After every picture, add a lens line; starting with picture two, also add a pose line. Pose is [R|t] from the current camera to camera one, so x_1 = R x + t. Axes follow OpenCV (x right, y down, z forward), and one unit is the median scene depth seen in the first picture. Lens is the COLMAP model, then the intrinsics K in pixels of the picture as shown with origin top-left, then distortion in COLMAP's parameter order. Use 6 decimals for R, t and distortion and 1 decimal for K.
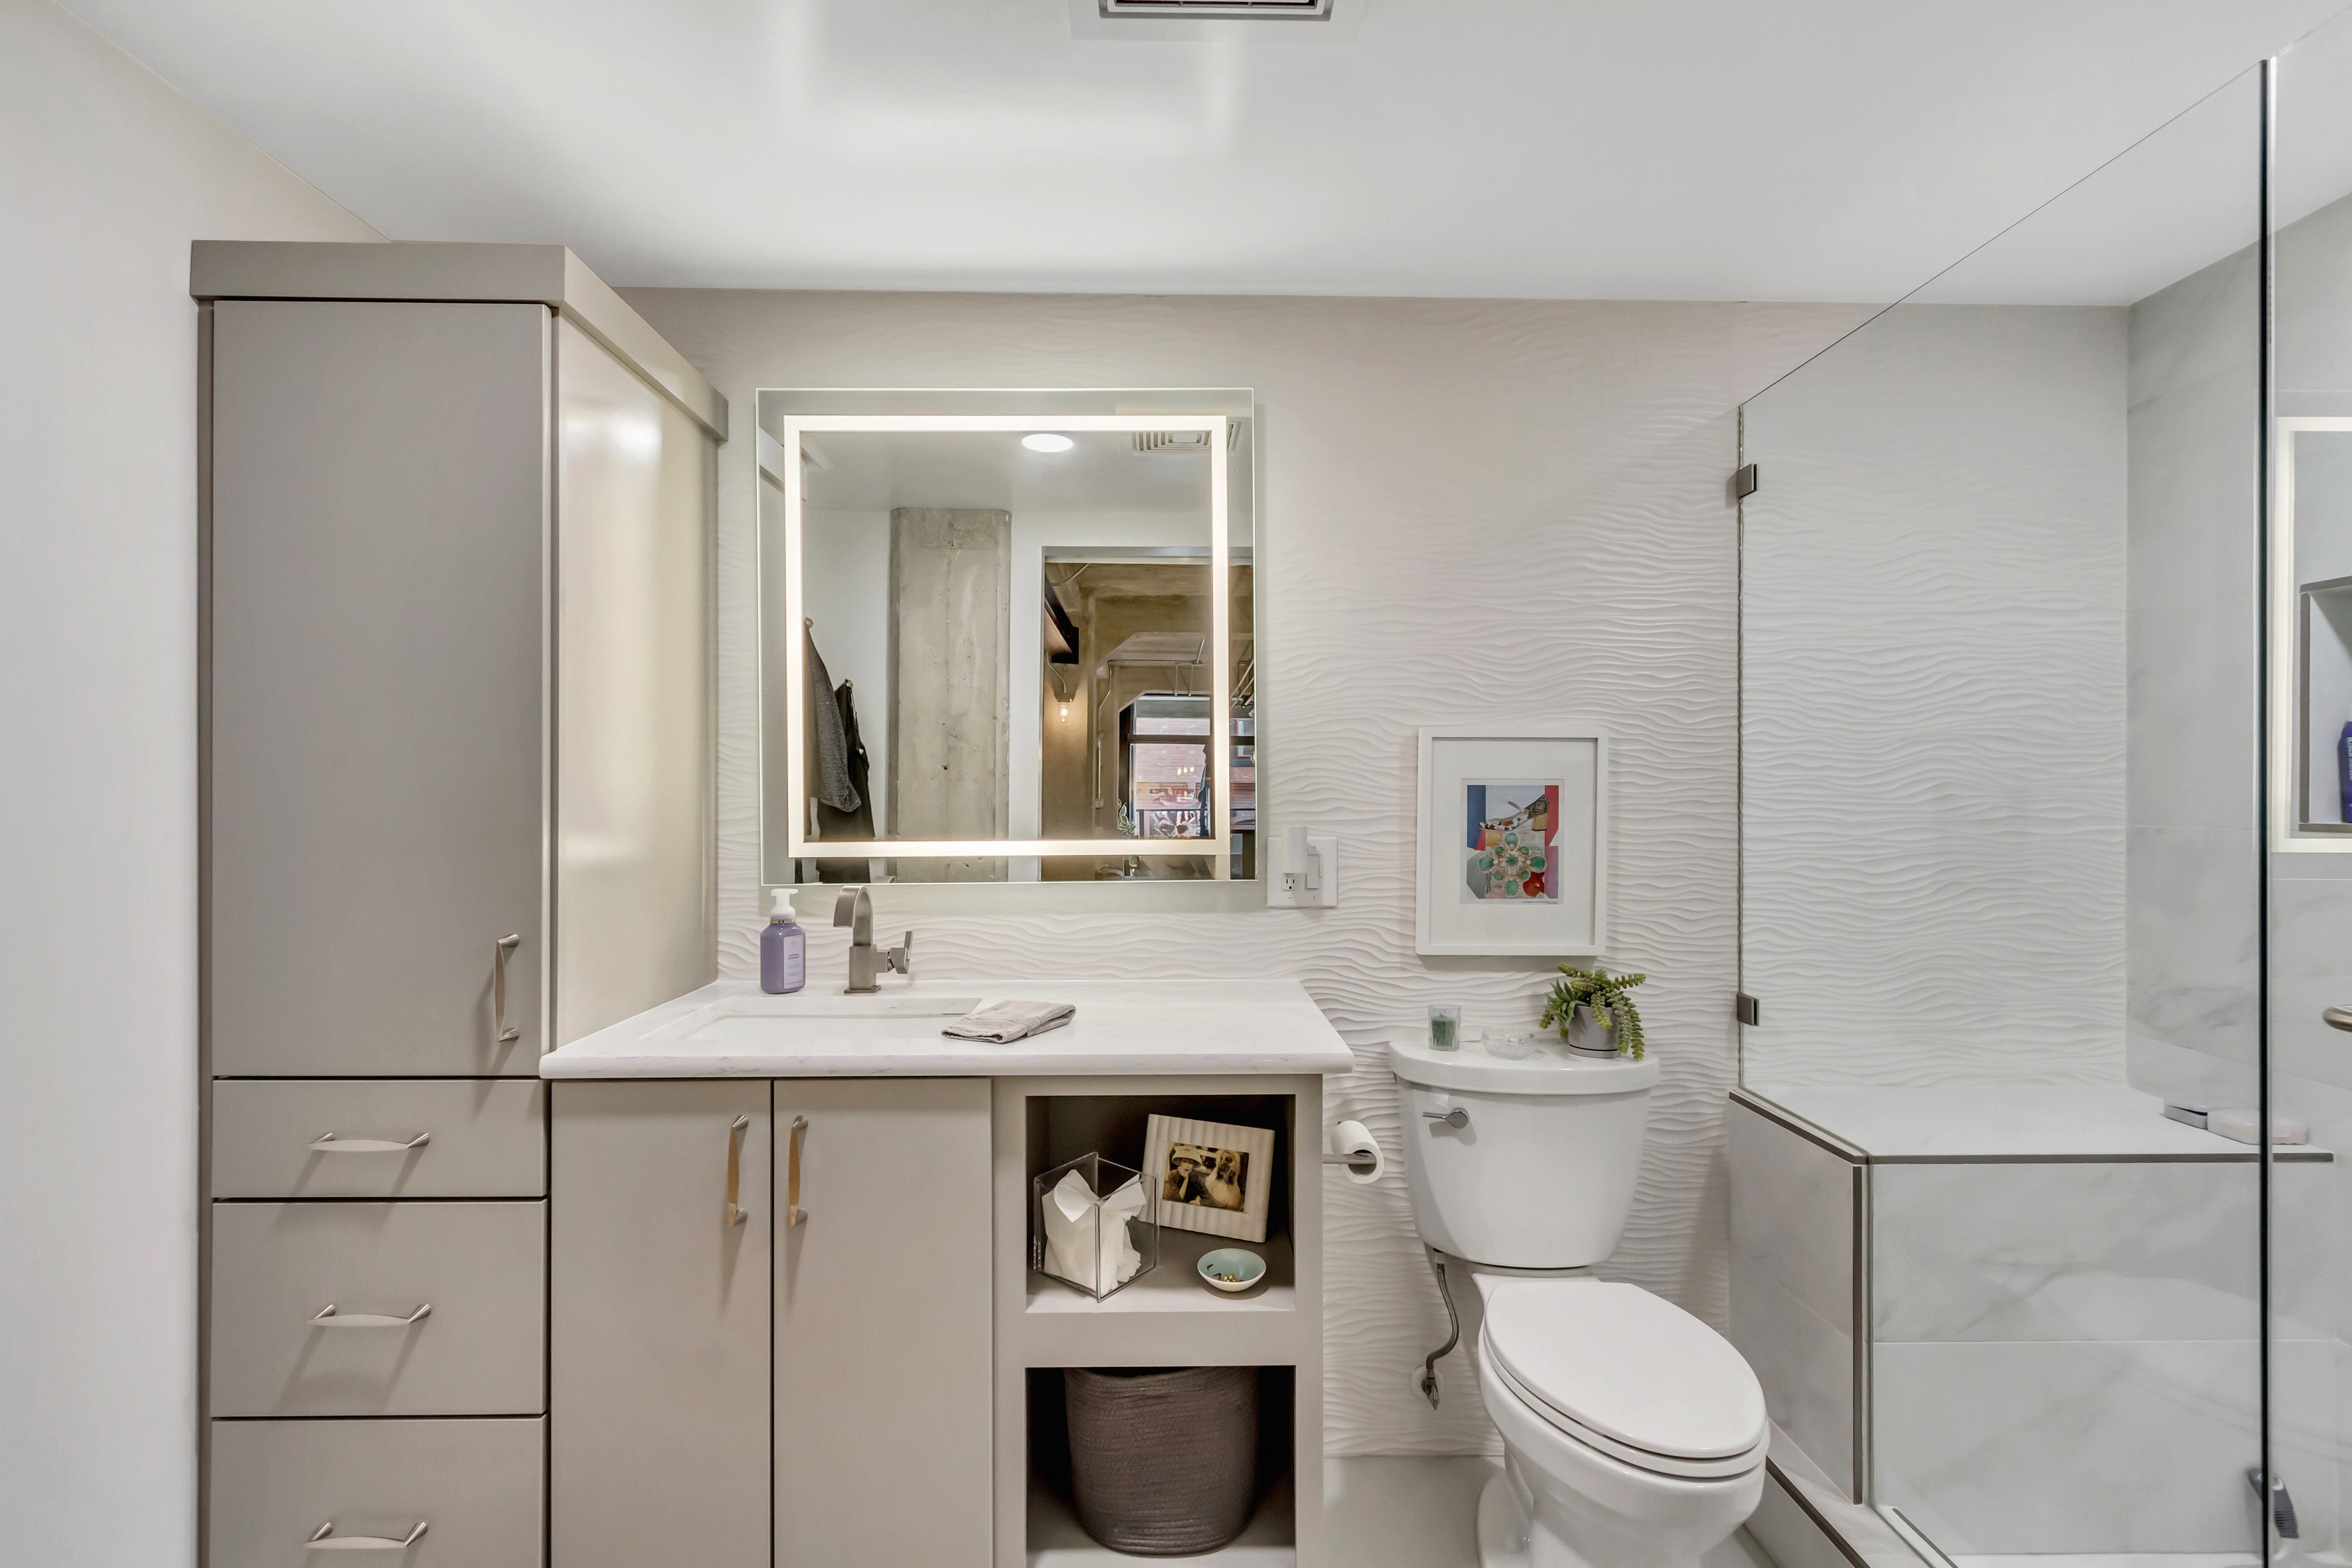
lens RADIAL K [[1080.3, 0, 1165.1], [0, 1080.3, 783.0], [0, 0, 1]] dist [0.003446, -0.000255]
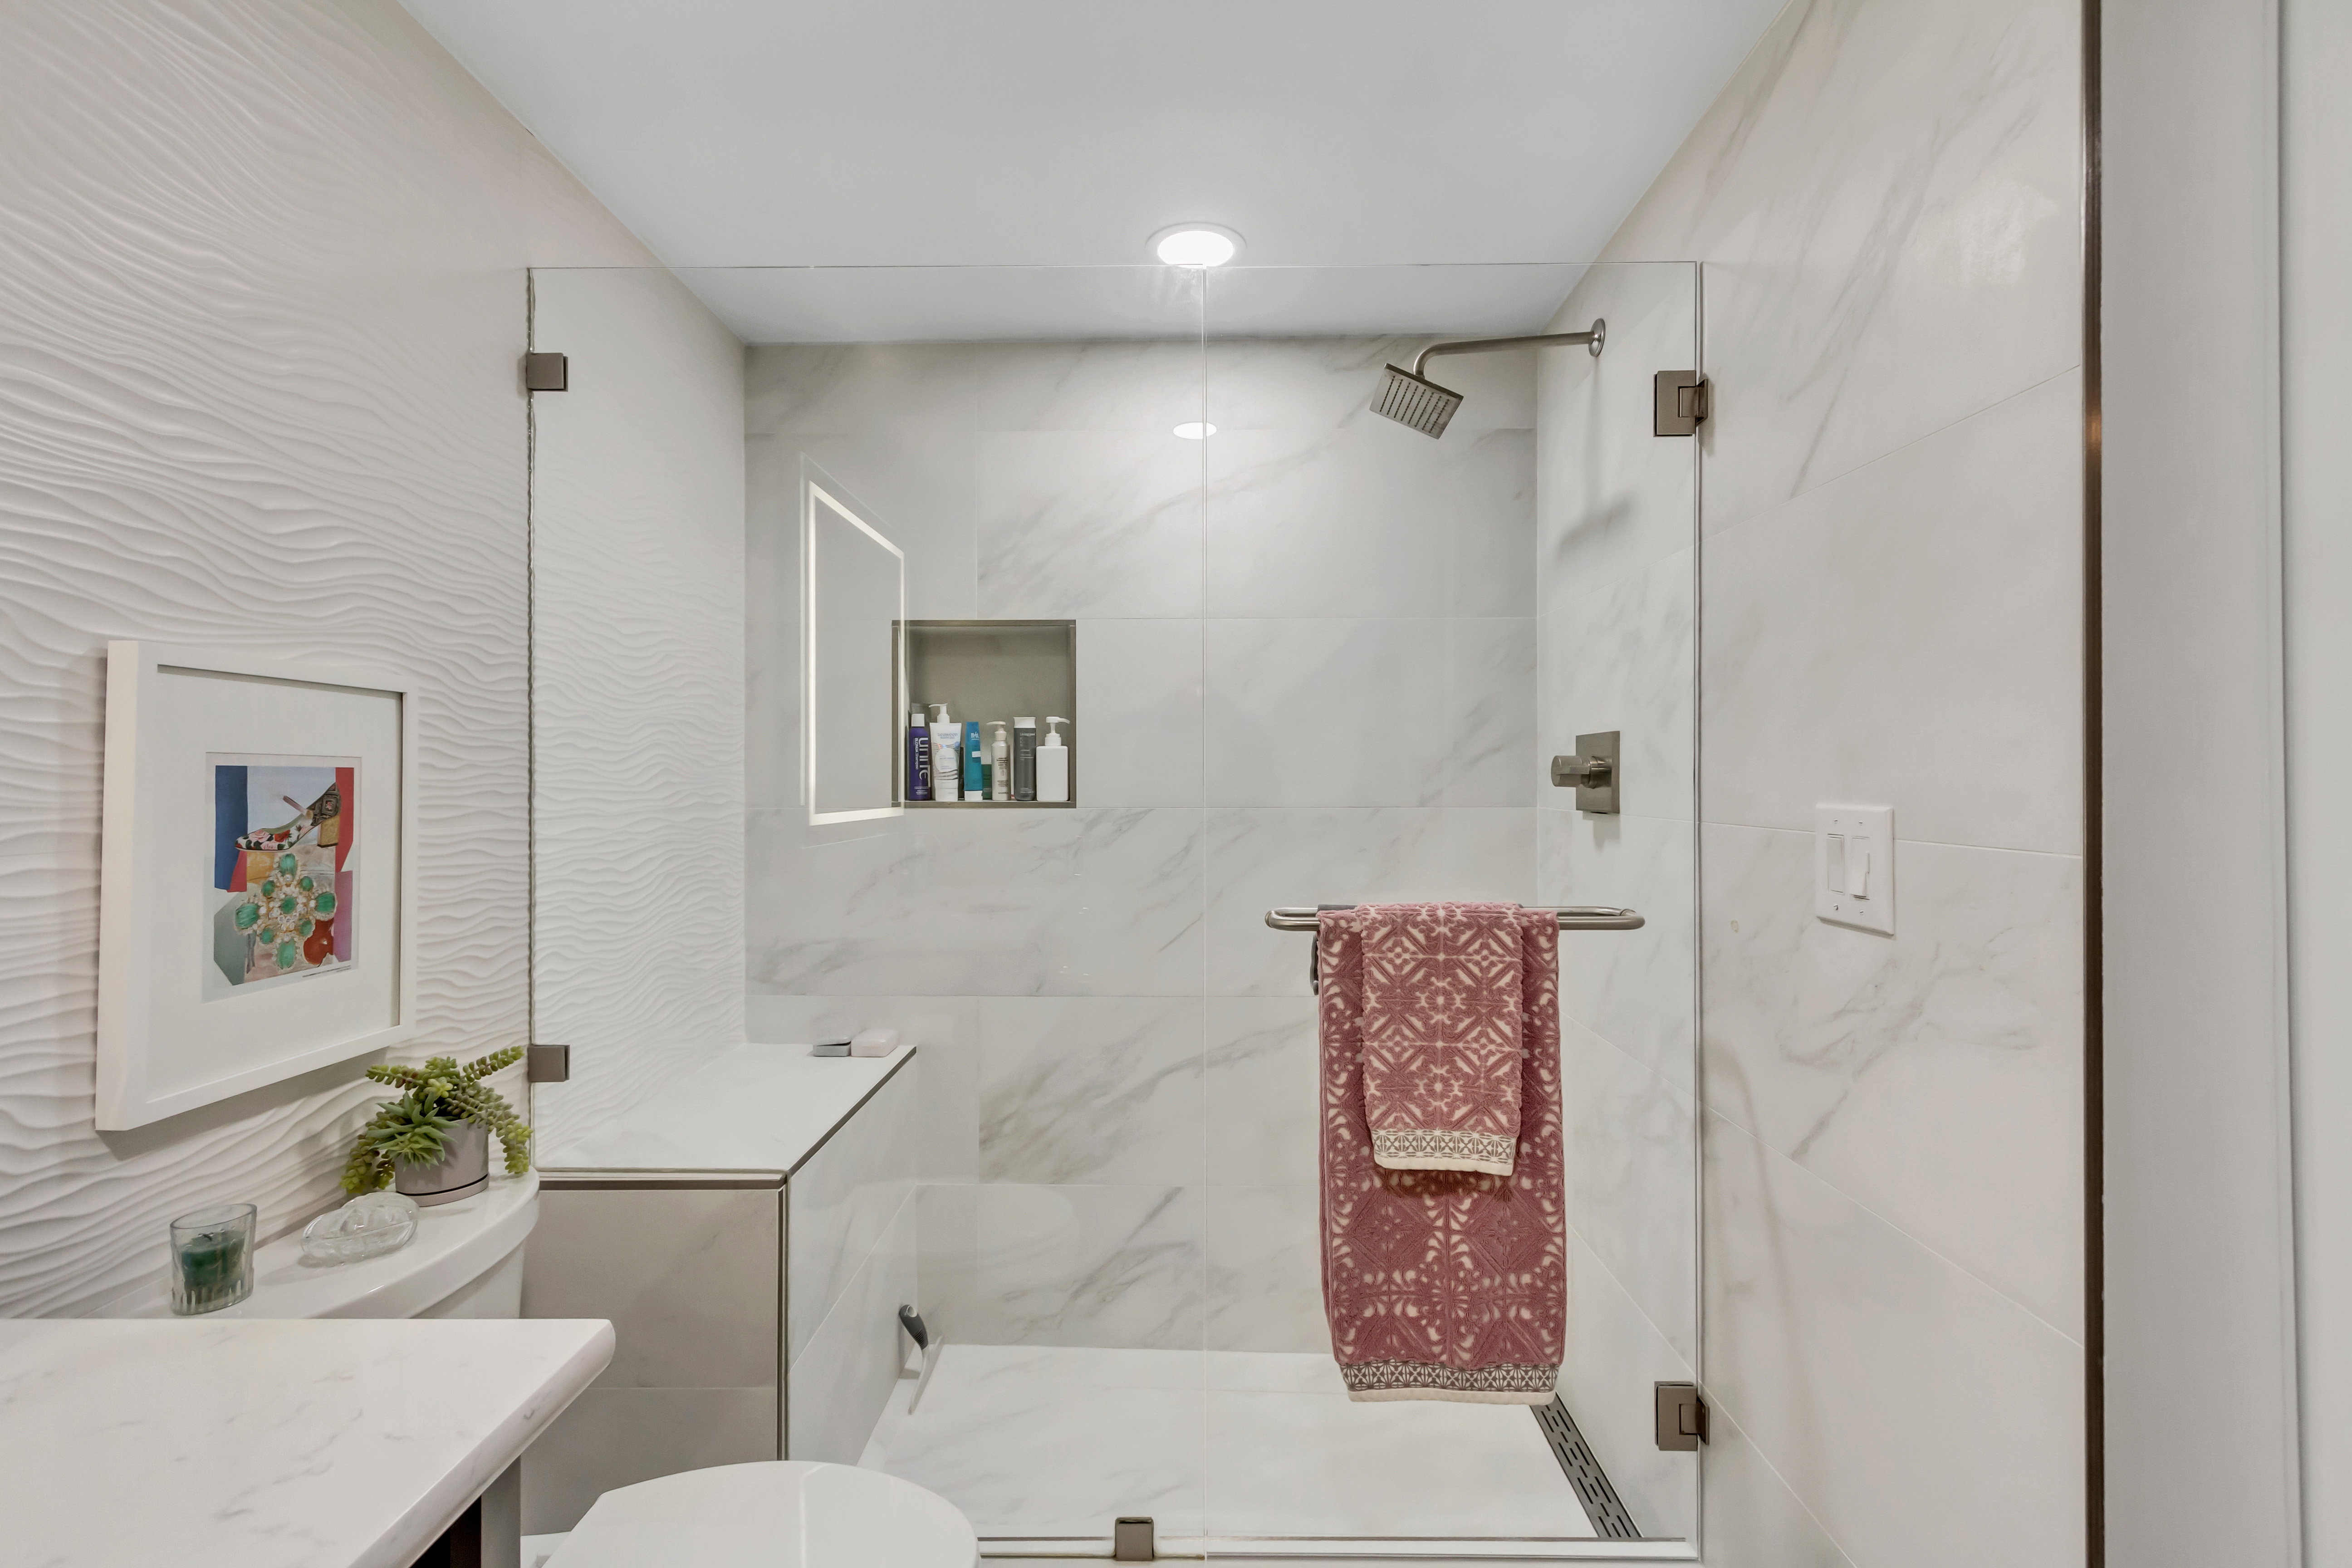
lens RADIAL K [[1080.3, 0, 1177.5], [0, 1080.3, 775.6], [0, 0, 1]] dist [0.003446, -0.000255]
pose [[0.035480, 0.002371, 0.999368, -0.210926], [-0.002938, 0.999993, -0.002268, 0.006464], [-0.999366, -0.002856, 0.035487, 0.529646]]
